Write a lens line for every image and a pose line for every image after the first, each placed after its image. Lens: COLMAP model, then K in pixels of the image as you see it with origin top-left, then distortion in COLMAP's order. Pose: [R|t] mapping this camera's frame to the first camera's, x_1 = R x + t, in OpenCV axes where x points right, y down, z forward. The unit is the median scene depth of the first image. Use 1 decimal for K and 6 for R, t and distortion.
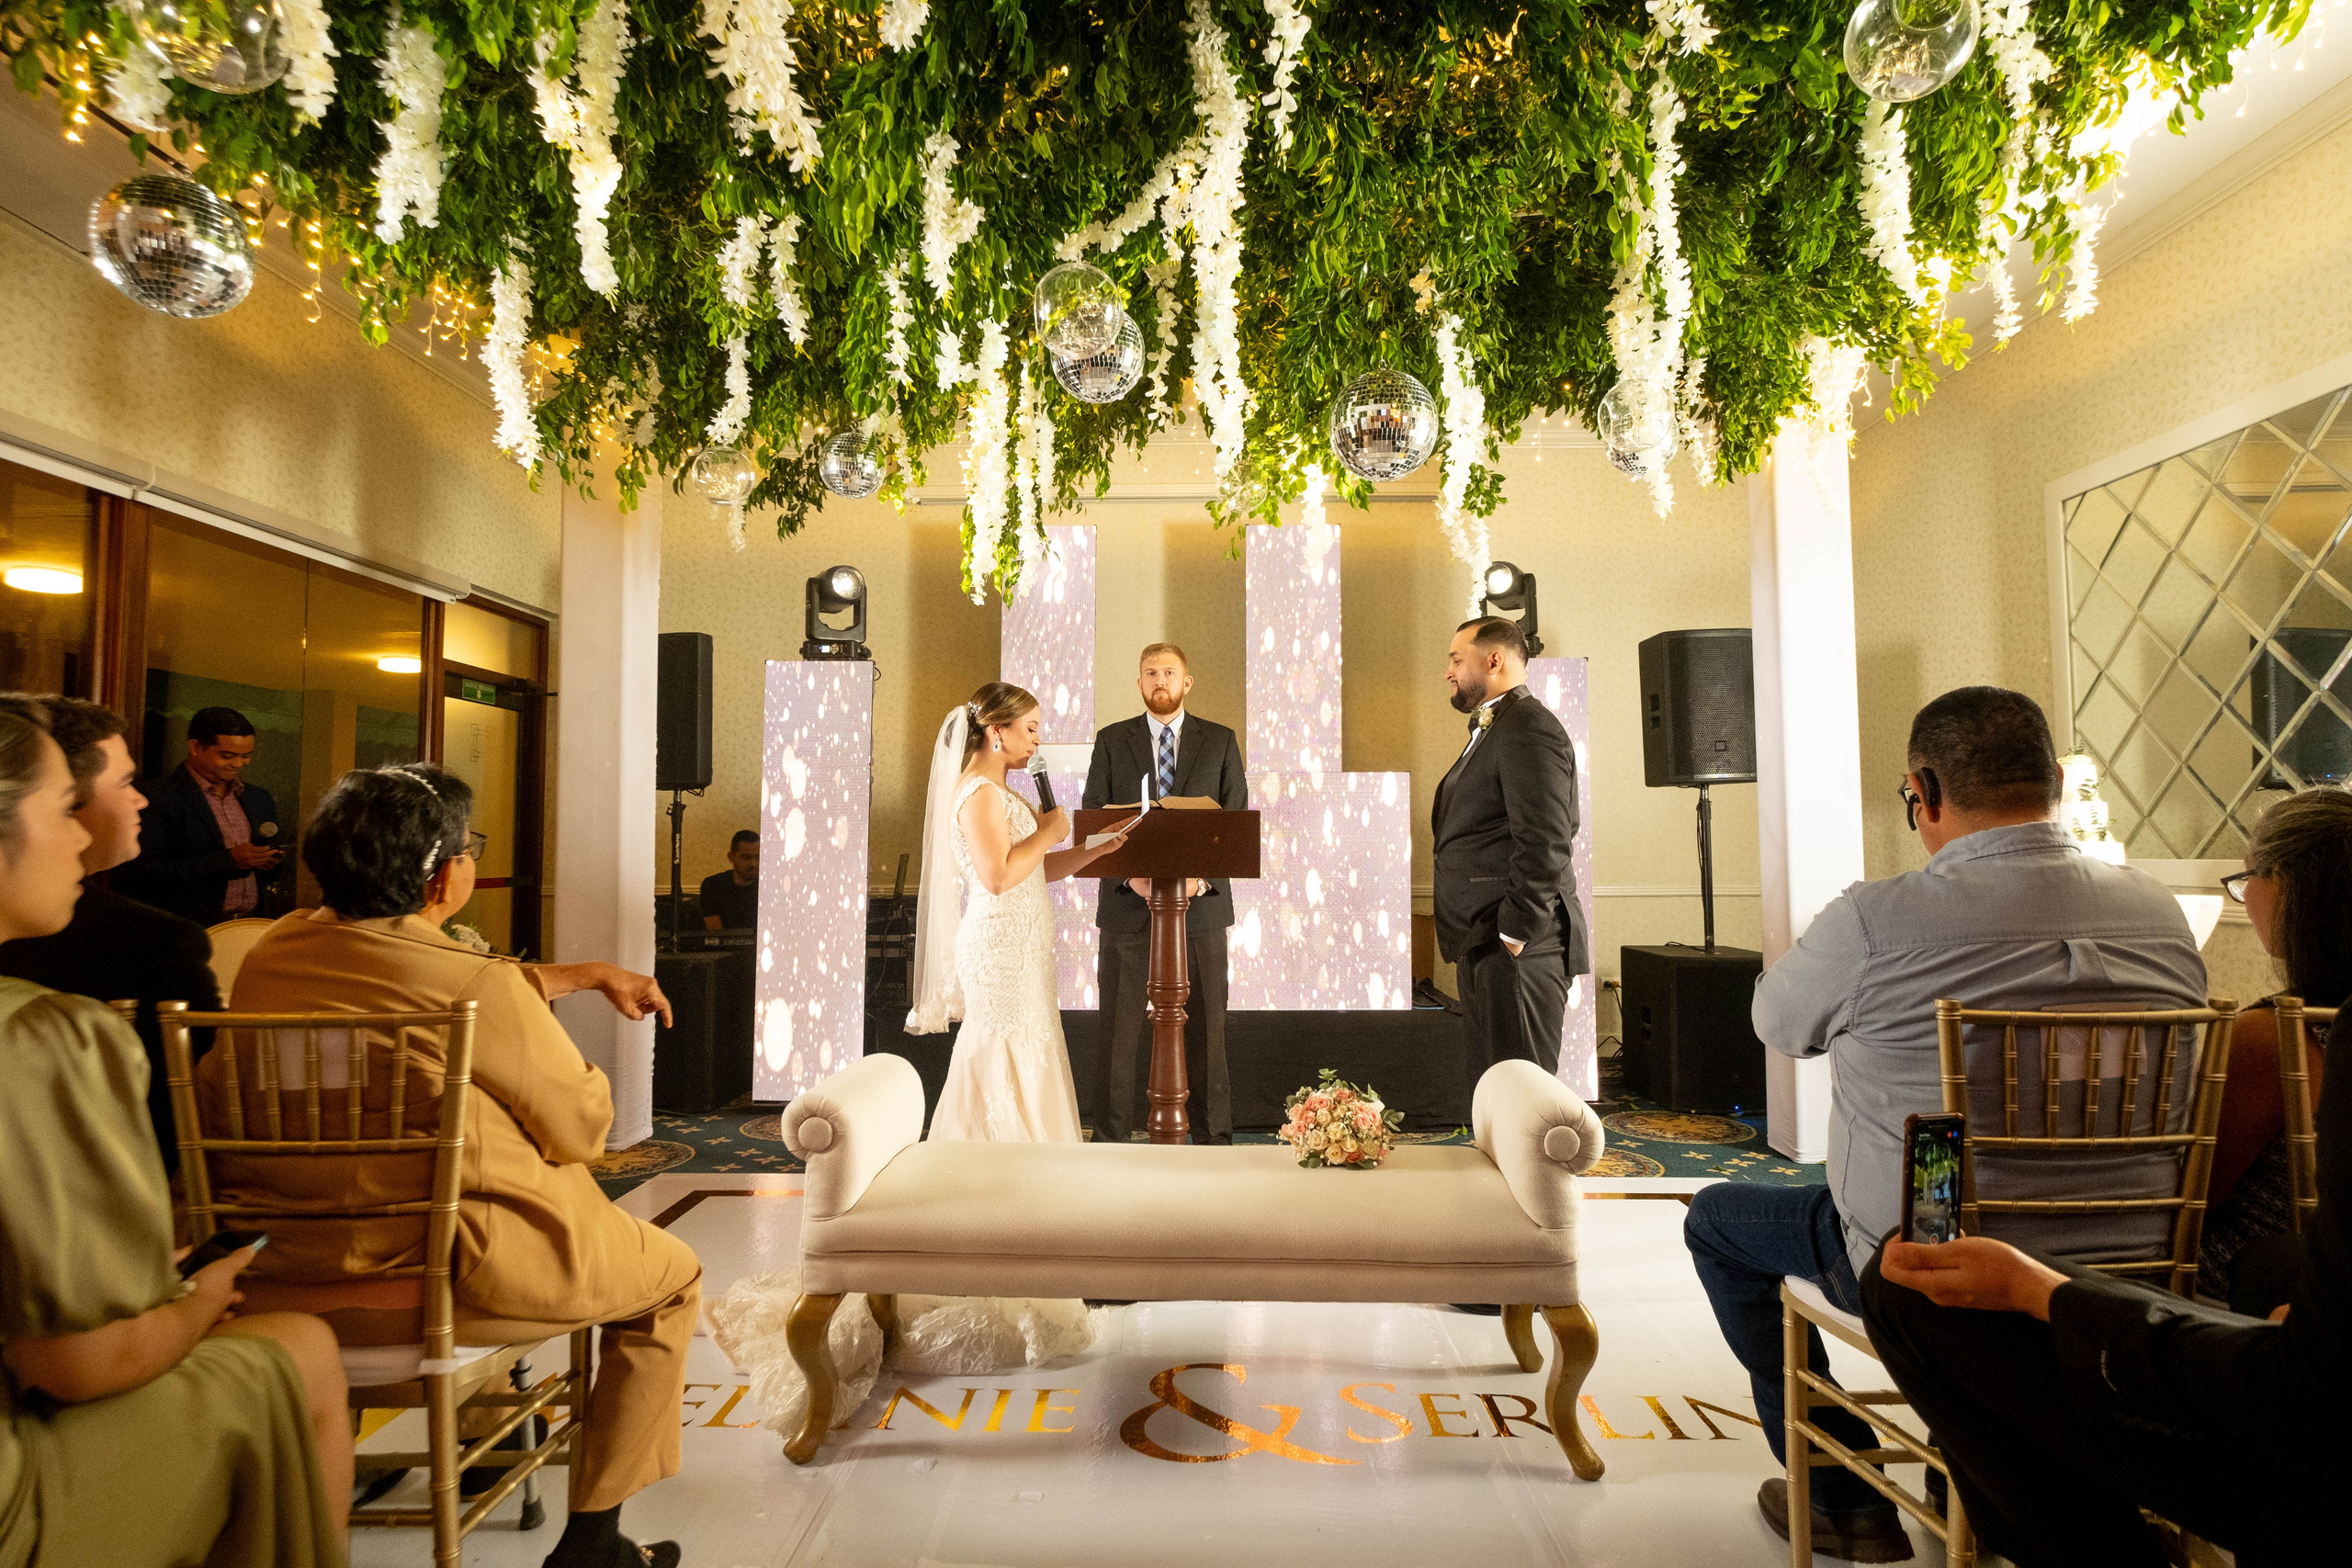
lens RADIAL K [[1272.0, 0, 1170.9], [0, 1272.0, 776.2], [0, 0, 1]] dist [-0.009516, 0.002640]
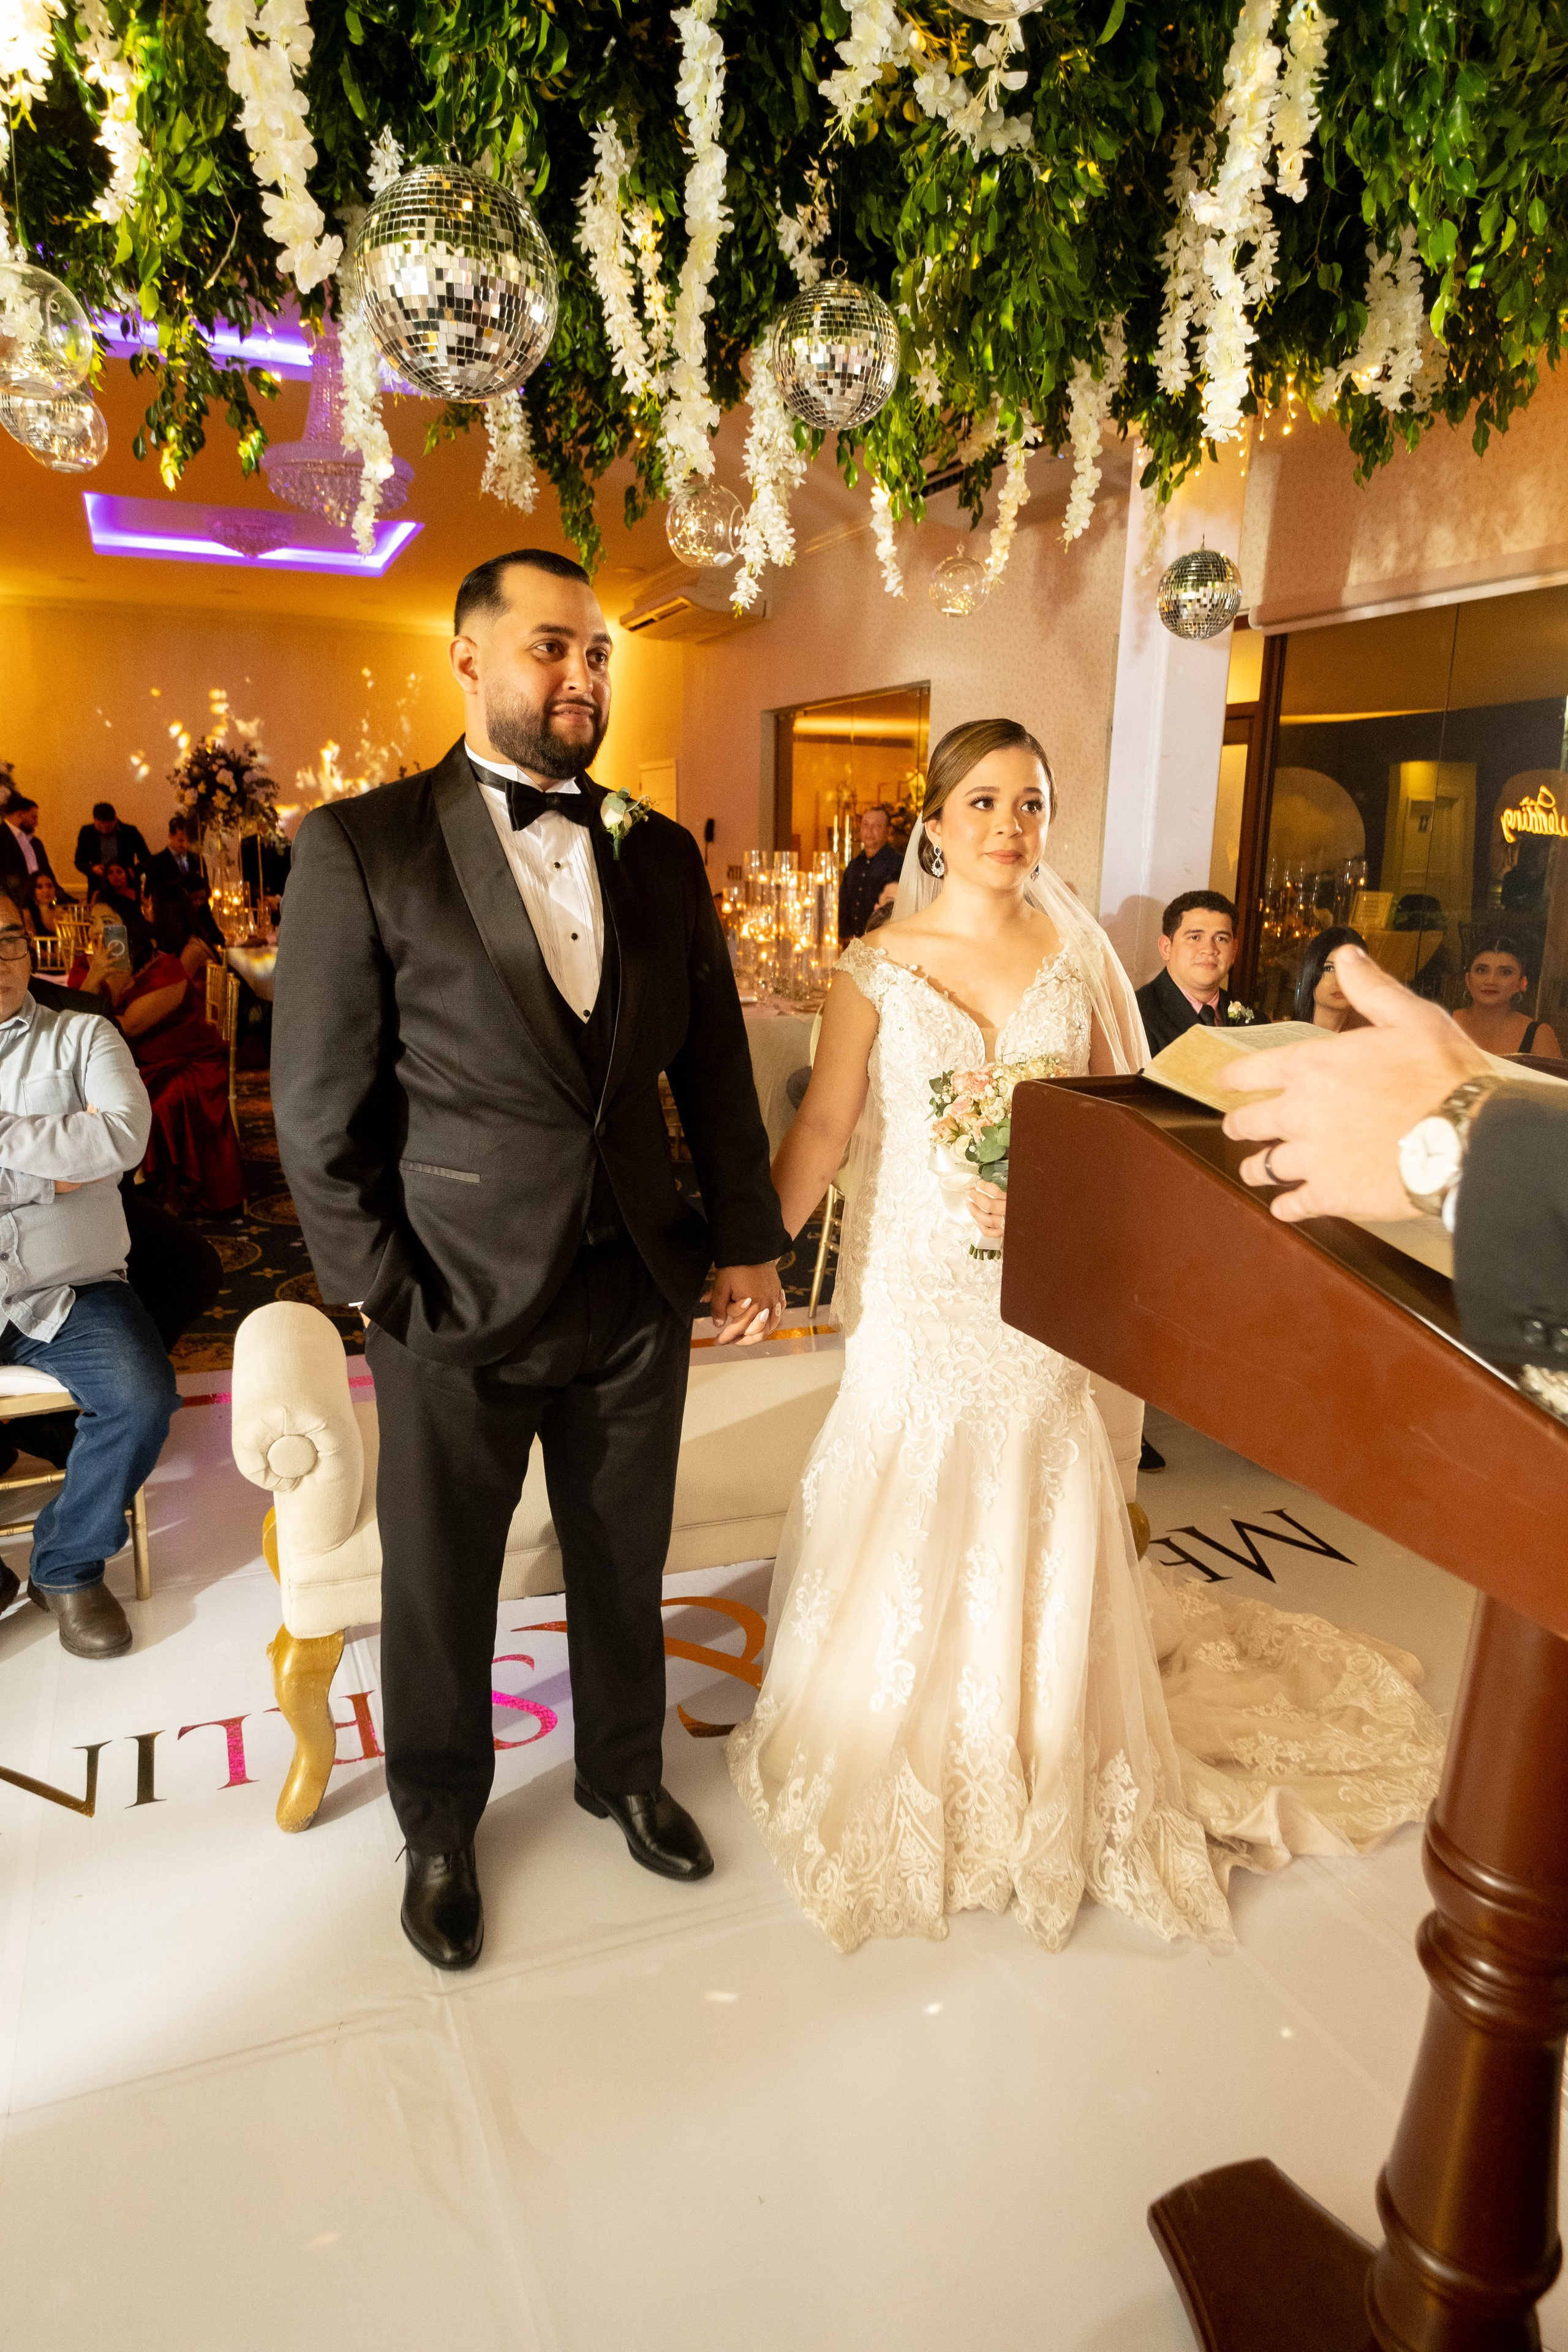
lens RADIAL K [[1459.2, 0, 776.0], [0, 1459.2, 1185.4], [0, 0, 1]] dist [0.009417, -0.013391]
pose [[-0.914206, 0.074820, -0.398283, 0.260758], [0.004114, 0.984472, 0.175494, -0.007192], [0.405229, 0.158799, -0.900318, 1.370395]]
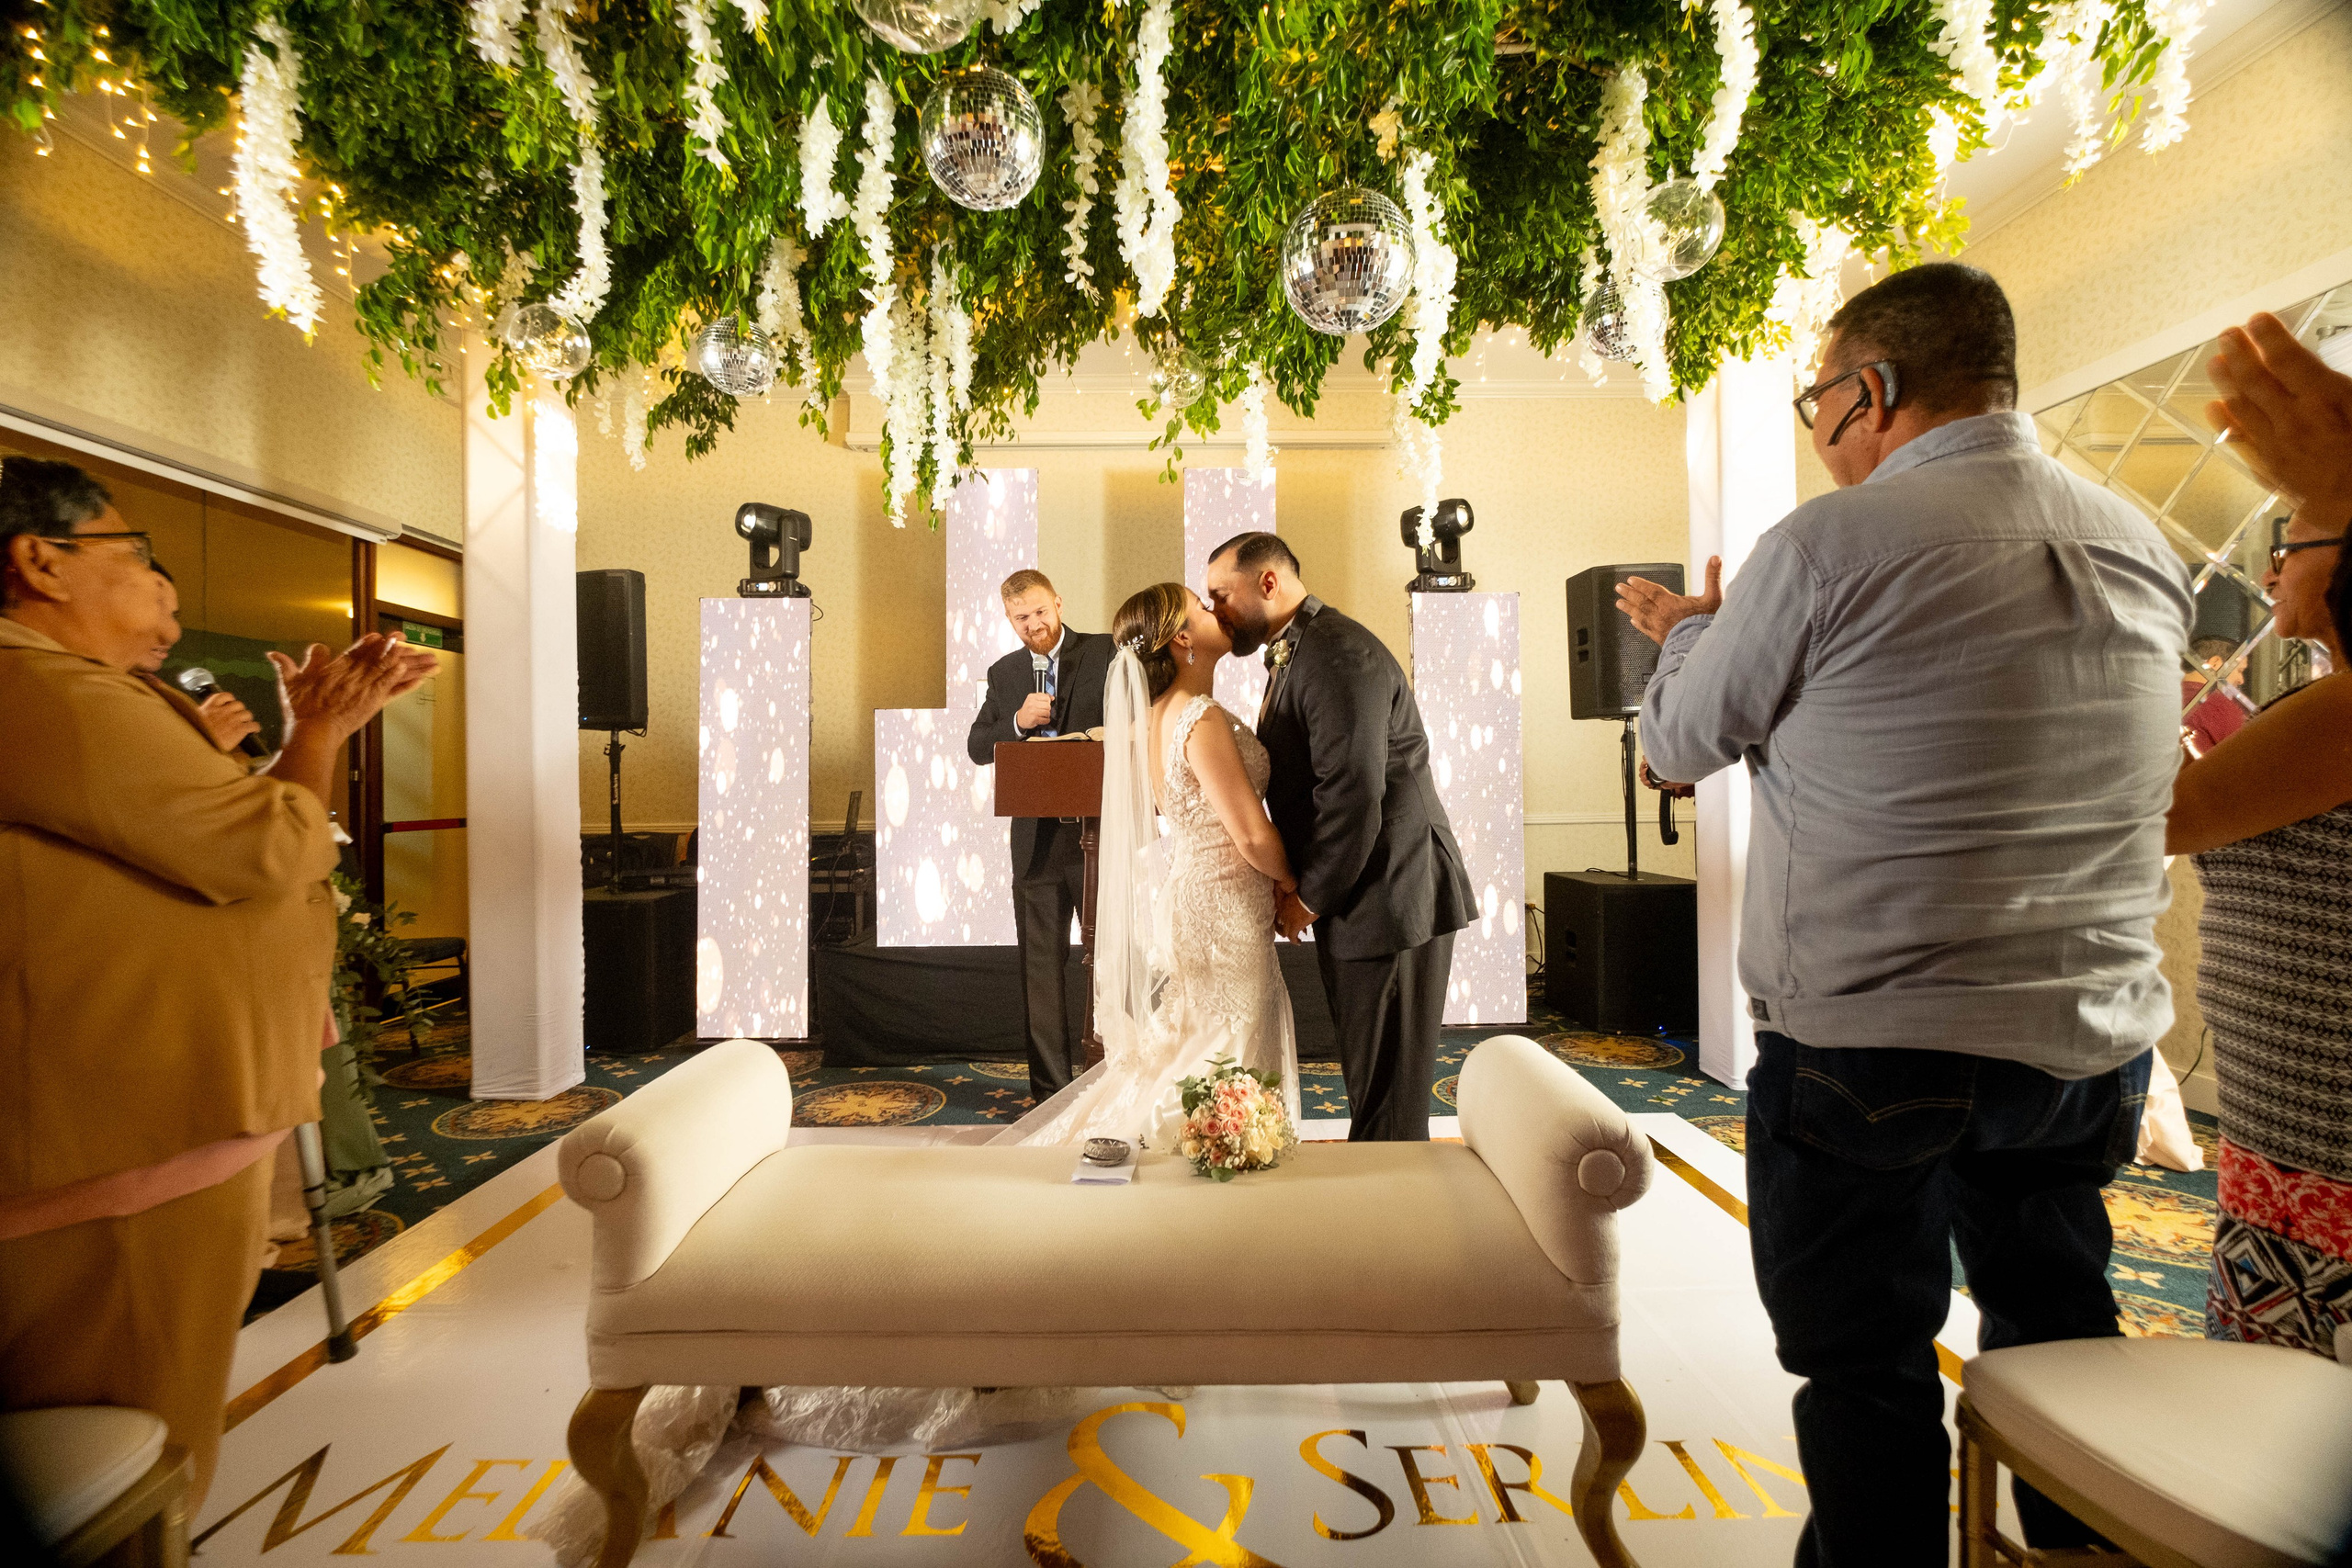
lens RADIAL K [[1063.7, 0, 1170.0], [0, 1063.7, 775.6], [0, 0, 1]] dist [-0.008549, 0.000122]
pose [[0.999080, -0.009708, 0.041768, 0.018320], [0.007591, 0.998692, 0.050554, 0.013174], [-0.042204, -0.050191, 0.997848, 0.255792]]
